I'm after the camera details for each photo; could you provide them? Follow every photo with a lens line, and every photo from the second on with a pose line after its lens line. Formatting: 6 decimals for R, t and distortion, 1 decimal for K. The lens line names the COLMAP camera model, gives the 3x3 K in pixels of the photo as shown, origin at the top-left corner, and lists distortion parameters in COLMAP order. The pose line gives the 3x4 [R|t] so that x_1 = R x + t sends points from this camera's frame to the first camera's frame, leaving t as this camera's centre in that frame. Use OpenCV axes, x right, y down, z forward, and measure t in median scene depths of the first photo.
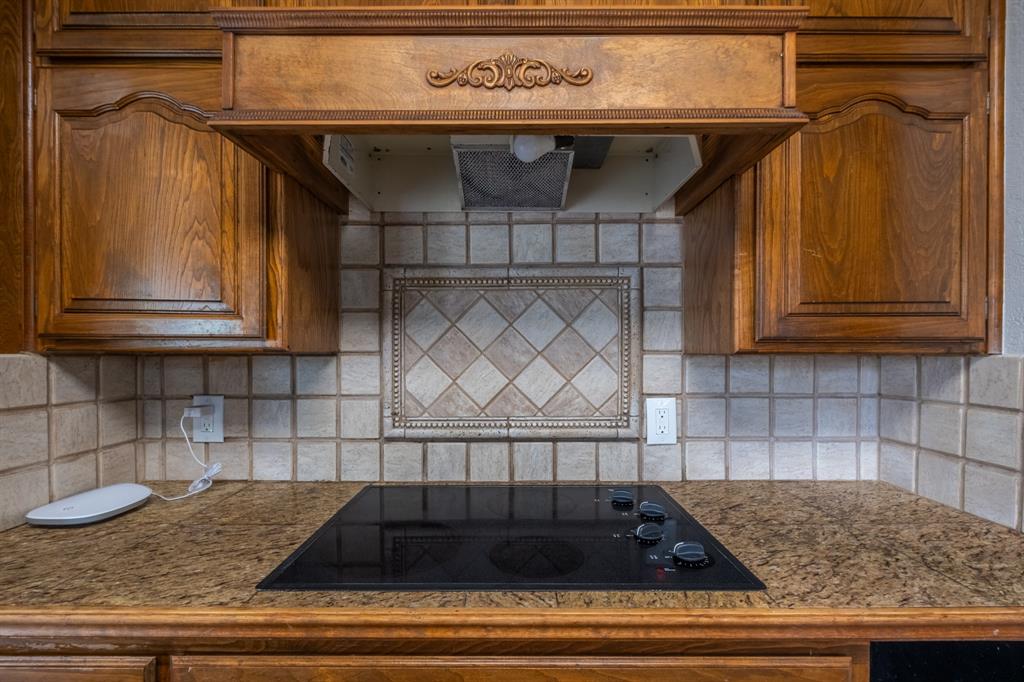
lens RADIAL K [[454.8, 0, 514.8], [0, 454.8, 355.0], [0, 0, 1]] dist [0.004900, -0.003608]
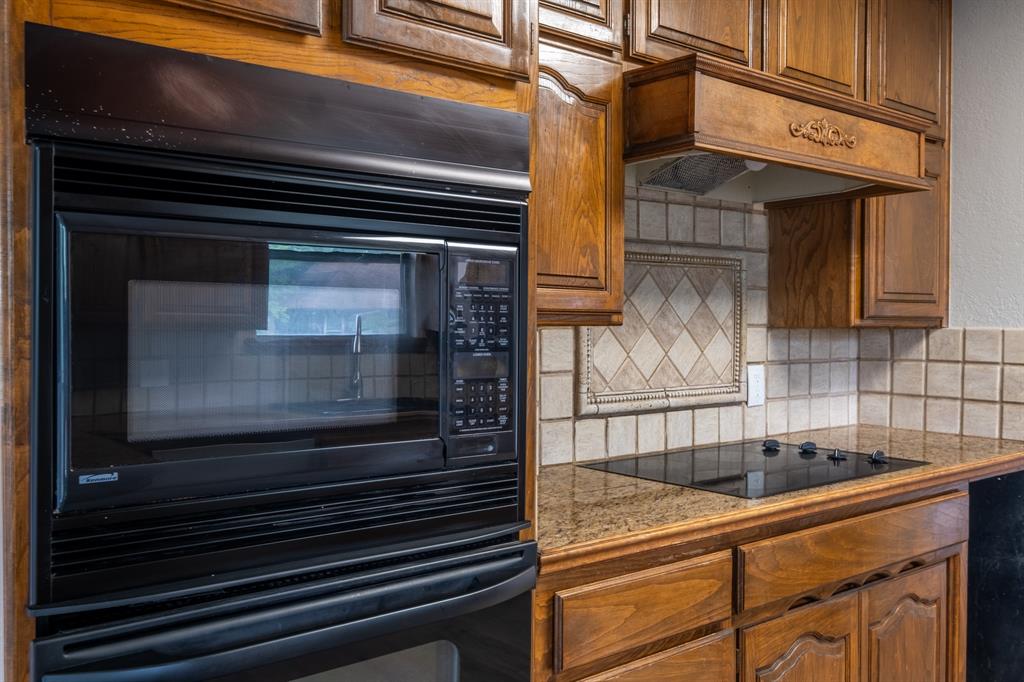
lens RADIAL K [[871.3, 0, 510.5], [0, 871.3, 334.9], [0, 0, 1]] dist [0.033267, 0.003568]
pose [[0.781246, -0.005484, 0.624200, -1.547731], [0.001481, 0.999975, 0.006931, 0.000456], [-0.624222, -0.004490, 0.781234, -0.342089]]
